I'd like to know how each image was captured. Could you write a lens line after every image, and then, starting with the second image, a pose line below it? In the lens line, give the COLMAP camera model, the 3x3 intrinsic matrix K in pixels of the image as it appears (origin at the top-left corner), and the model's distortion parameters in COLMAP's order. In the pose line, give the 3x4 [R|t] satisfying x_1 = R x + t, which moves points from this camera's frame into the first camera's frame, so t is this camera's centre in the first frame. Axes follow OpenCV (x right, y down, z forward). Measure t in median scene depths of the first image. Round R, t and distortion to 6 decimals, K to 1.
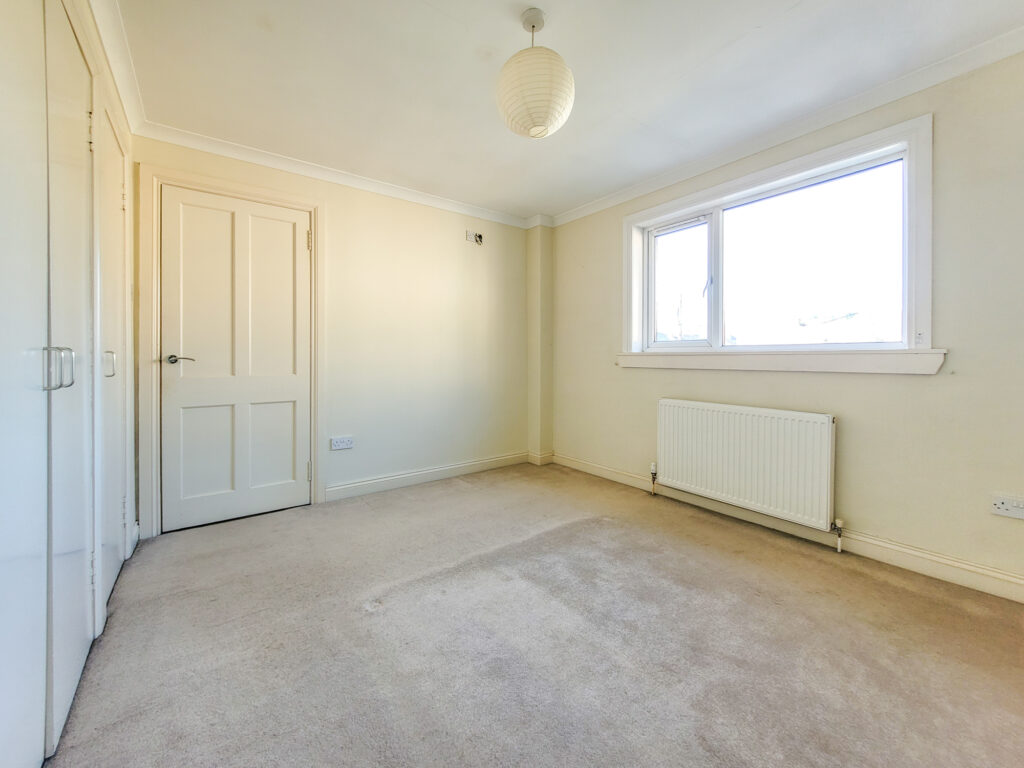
lens RADIAL K [[407.6, 0, 511.9], [0, 407.6, 363.2], [0, 0, 1]] dist [0.000076, -0.000116]
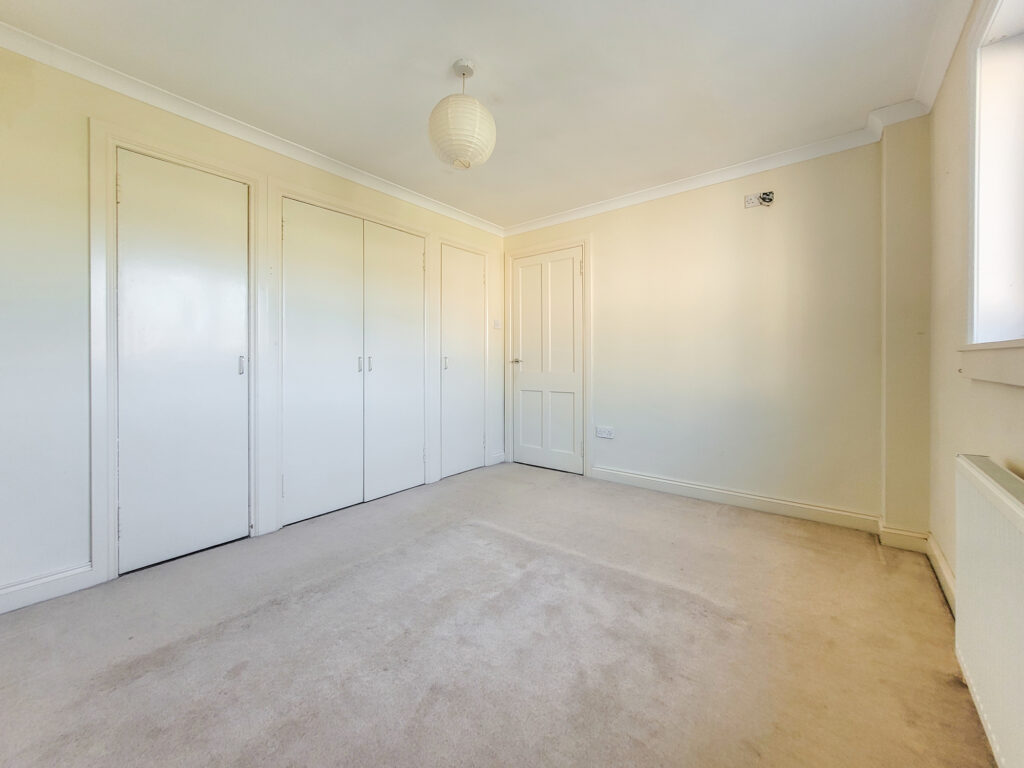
lens RADIAL K [[407.6, 0, 511.9], [0, 407.6, 363.2], [0, 0, 1]] dist [0.000076, -0.000116]
pose [[0.240735, 0.001935, -0.970589, 0.693600], [-0.009396, 0.999956, -0.000336, 0.000200], [0.970545, 0.009201, 0.240743, 0.488230]]
